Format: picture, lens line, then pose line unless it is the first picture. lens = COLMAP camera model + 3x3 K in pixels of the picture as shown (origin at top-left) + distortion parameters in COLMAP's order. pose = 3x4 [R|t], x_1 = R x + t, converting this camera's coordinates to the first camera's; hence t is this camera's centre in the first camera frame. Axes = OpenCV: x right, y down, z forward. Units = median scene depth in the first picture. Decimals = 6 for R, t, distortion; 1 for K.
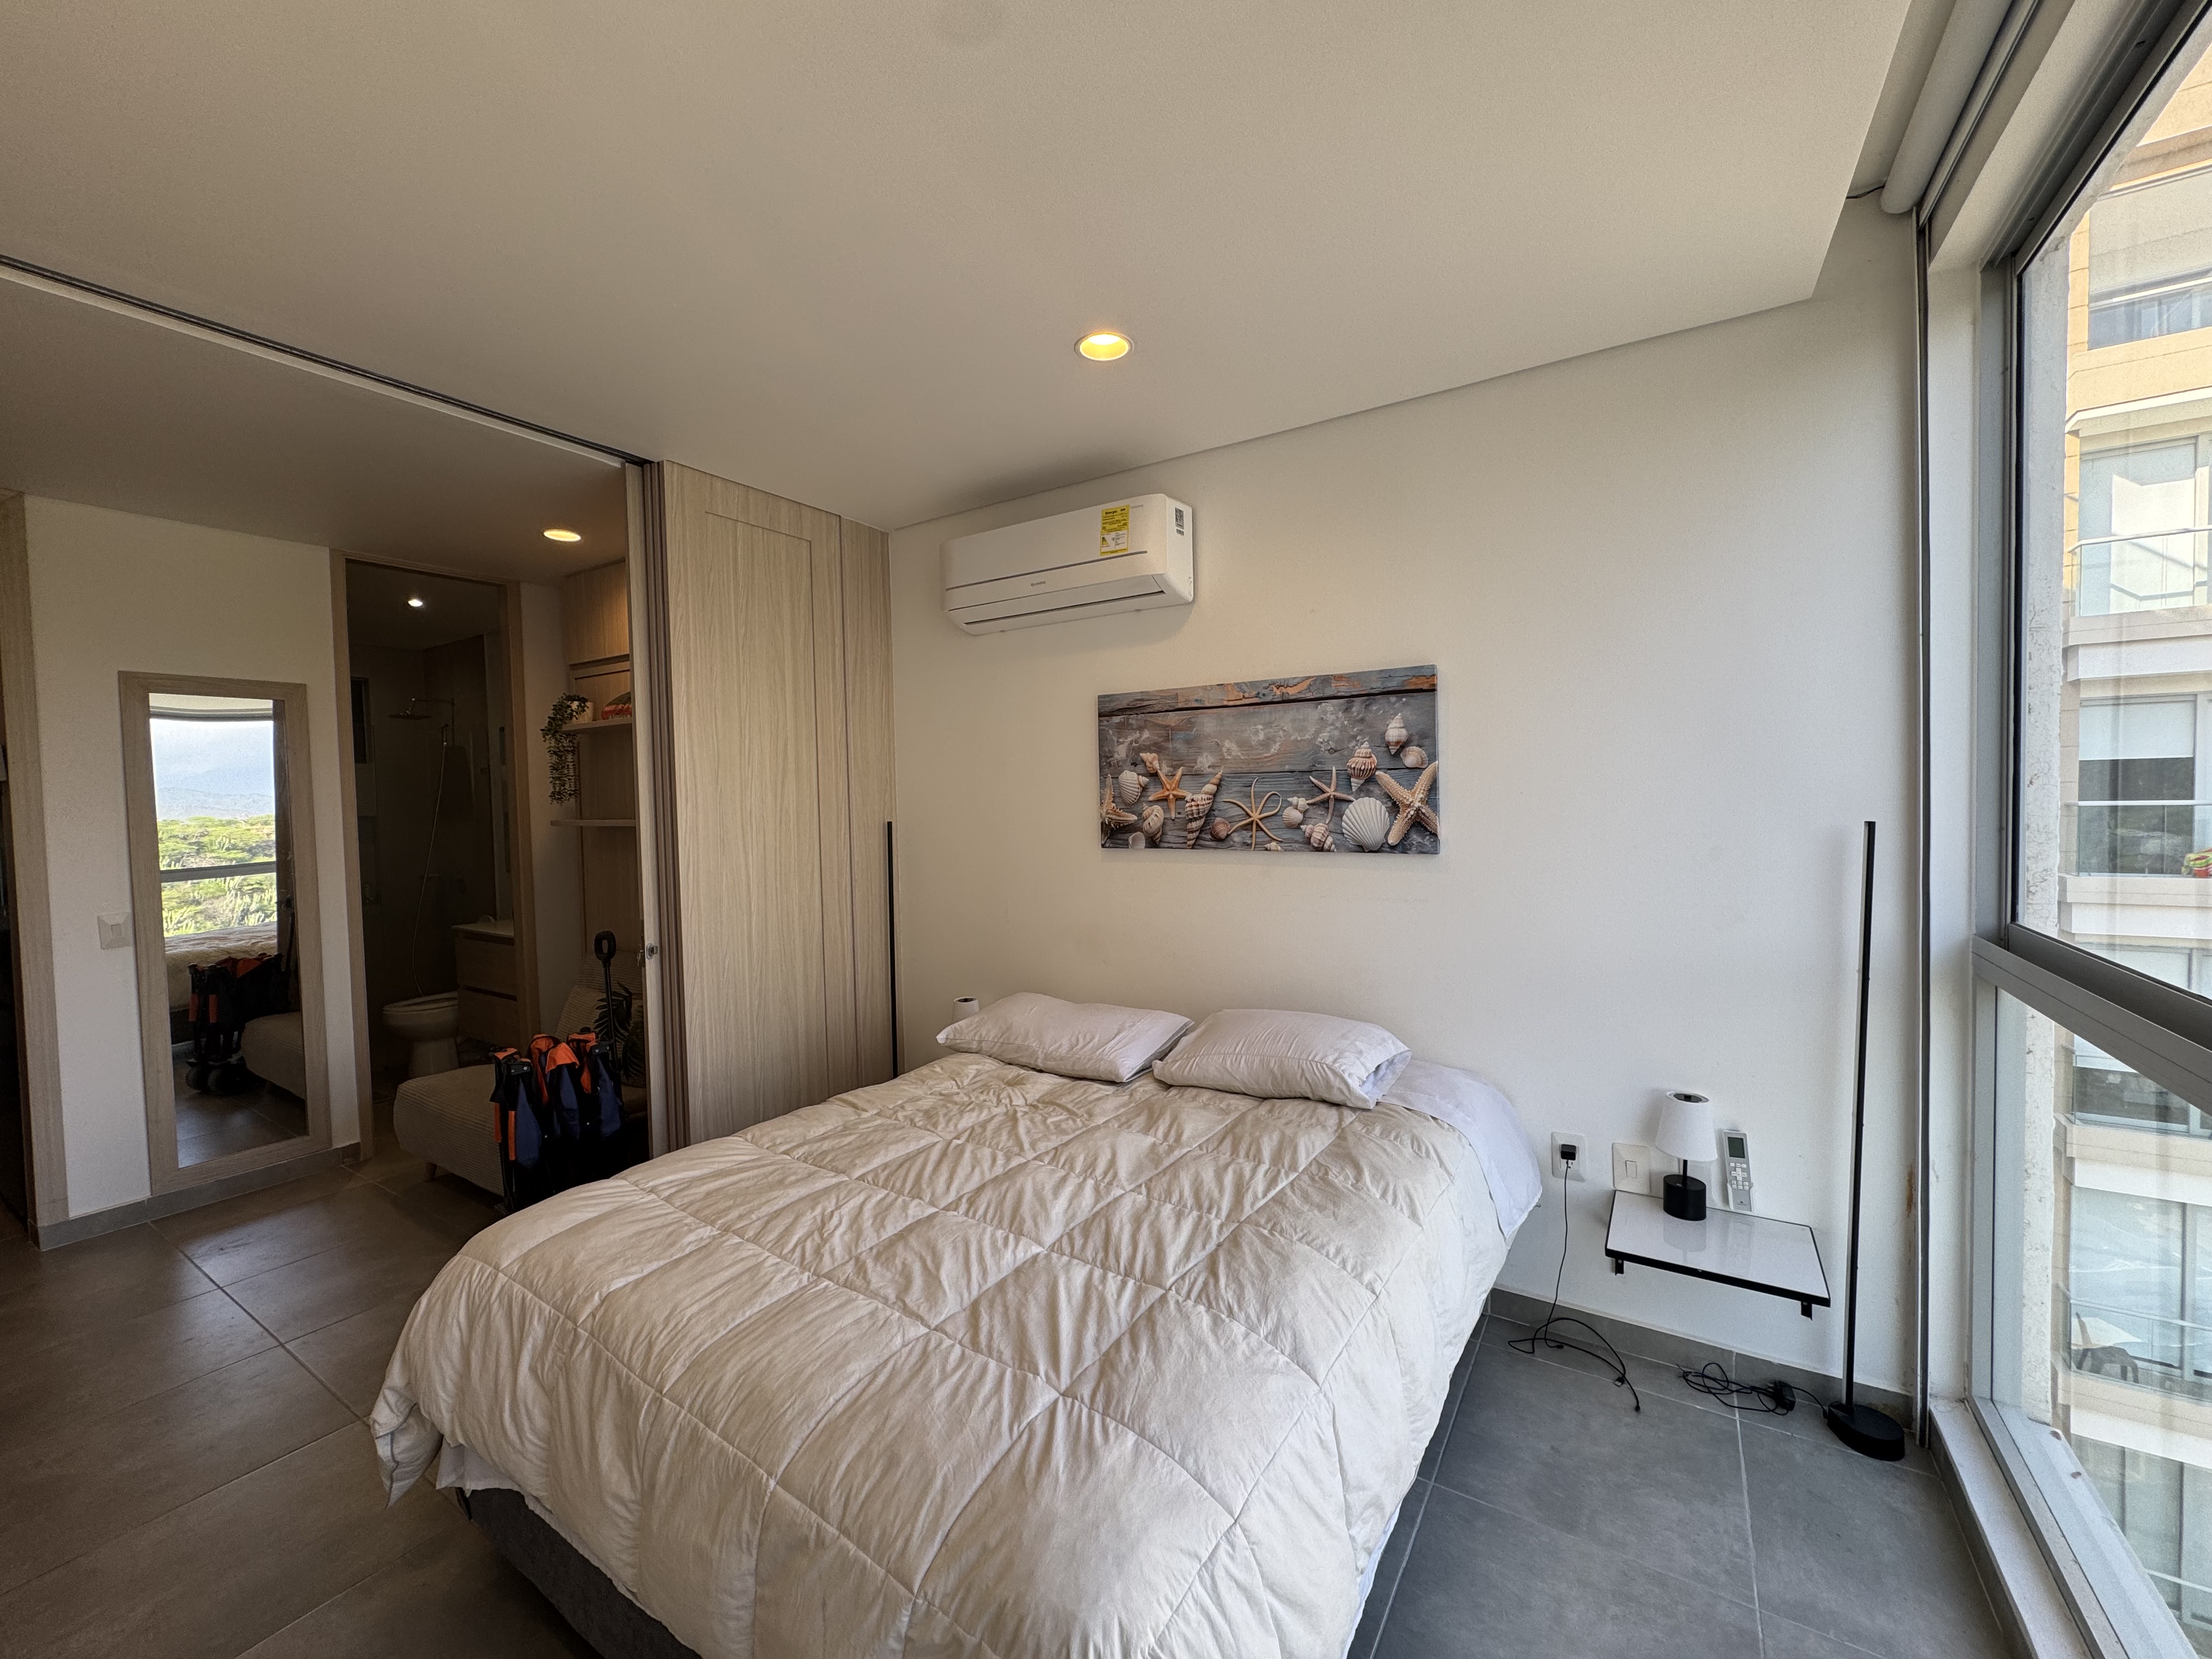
lens RADIAL K [[883.1, 0, 1103.7], [0, 883.1, 827.9], [0, 0, 1]] dist [-0.003005, 0.000651]
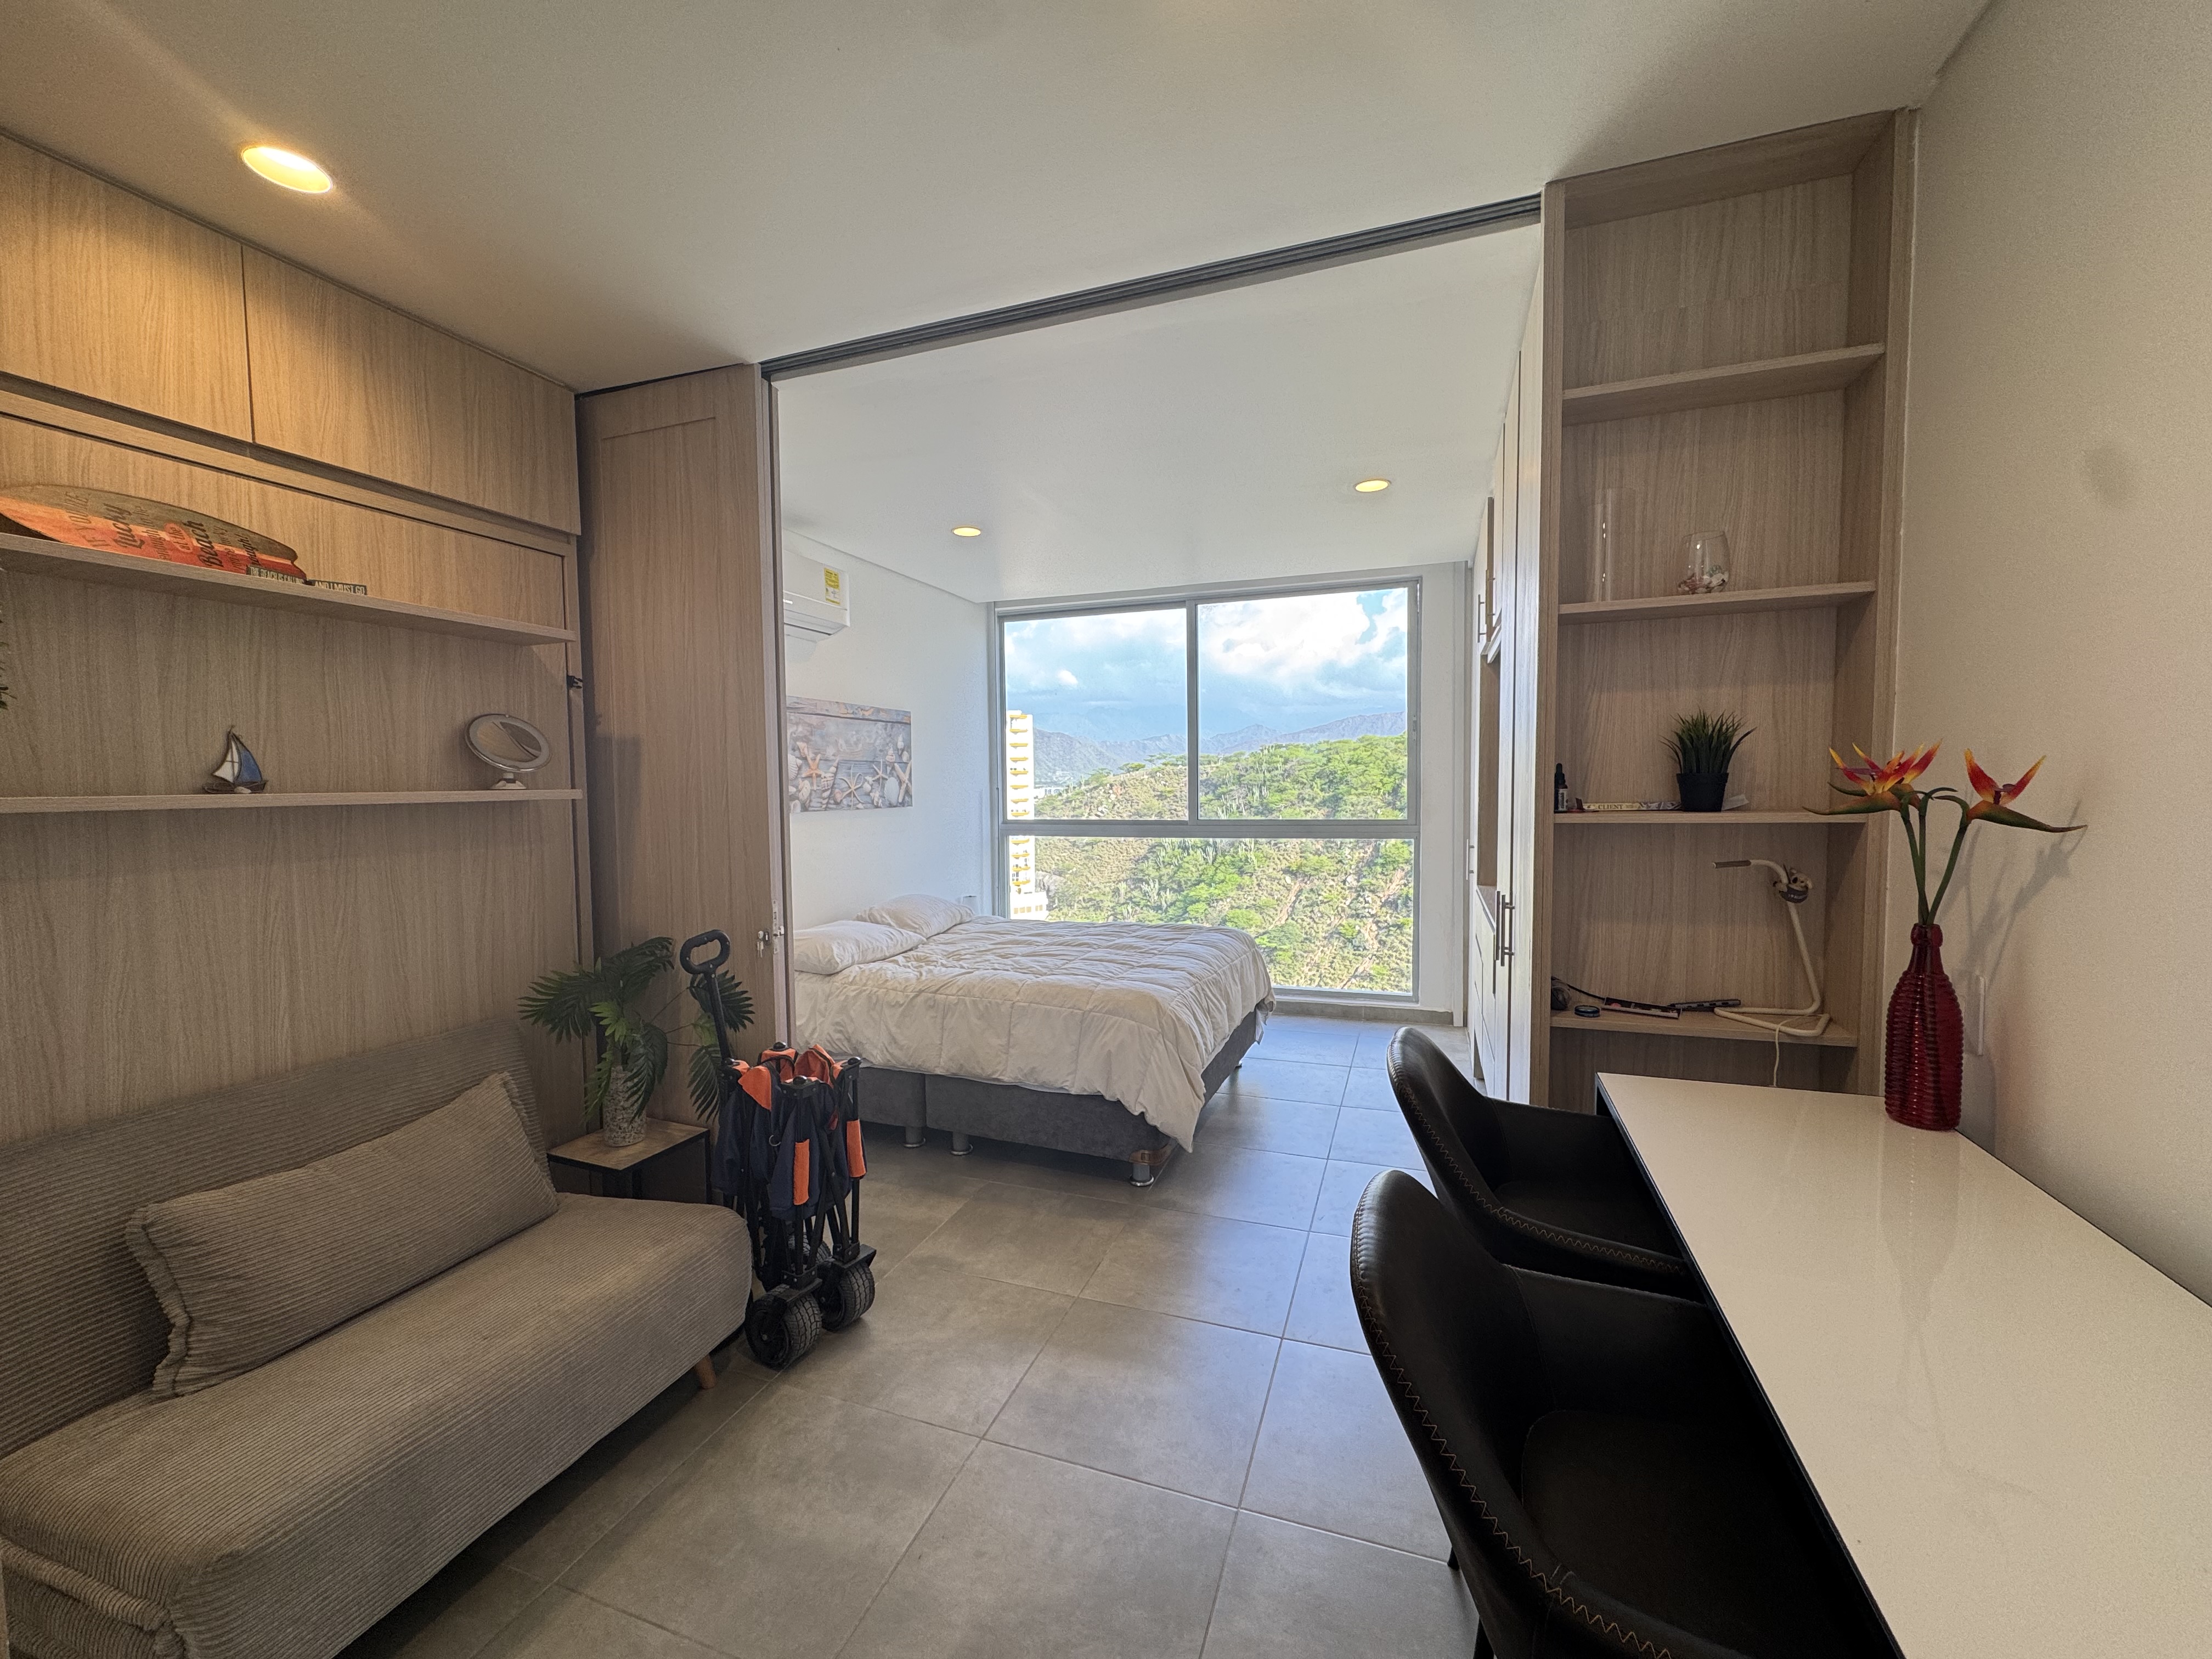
lens RADIAL K [[883.1, 0, 1108.3], [0, 883.1, 827.6], [0, 0, 1]] dist [-0.003005, 0.000651]
pose [[-0.224502, -0.028523, 0.974056, -1.495347], [0.049826, 0.997928, 0.040706, 0.016311], [-0.973199, 0.057672, -0.222616, 0.908609]]
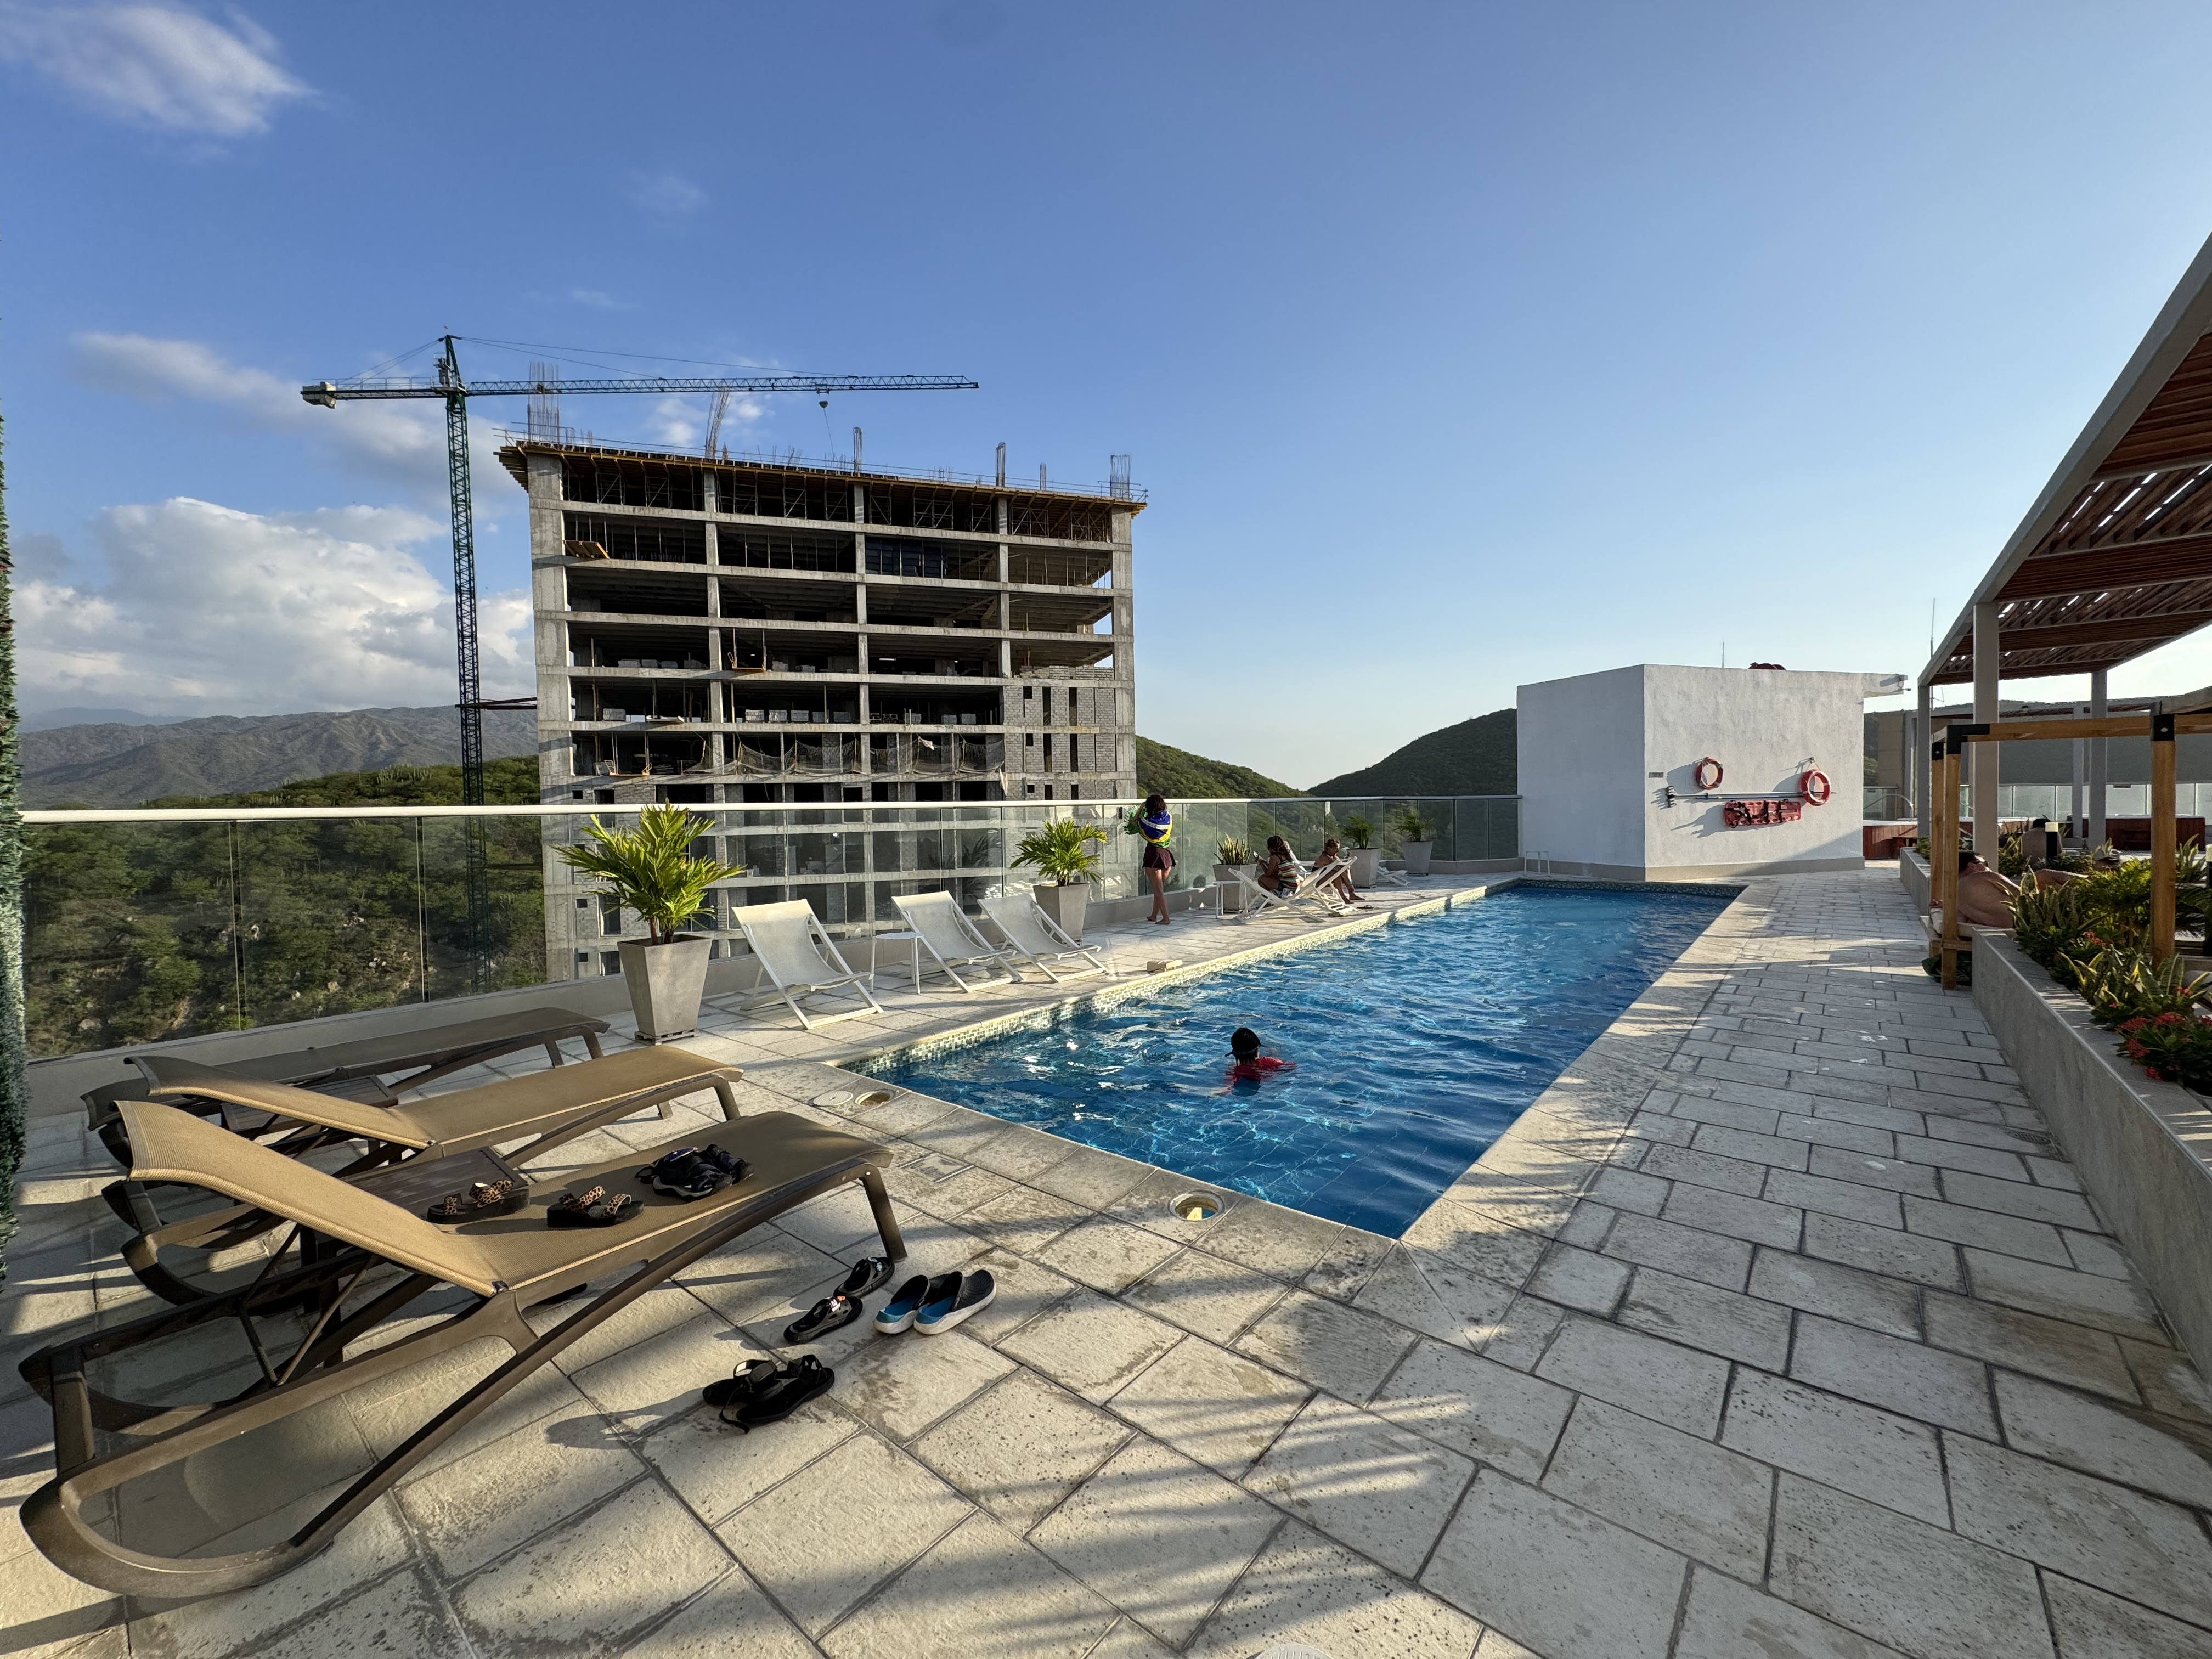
lens RADIAL K [[883.1, 0, 1098.1], [0, 883.1, 832.8], [0, 0, 1]] dist [-0.003005, 0.000651]
pose [[-0.989282, 0.040860, 0.140182, 0.948091], [0.049642, 0.996979, 0.059734, -2.759561], [-0.137318, 0.066053, -0.988322, 6.370442]]
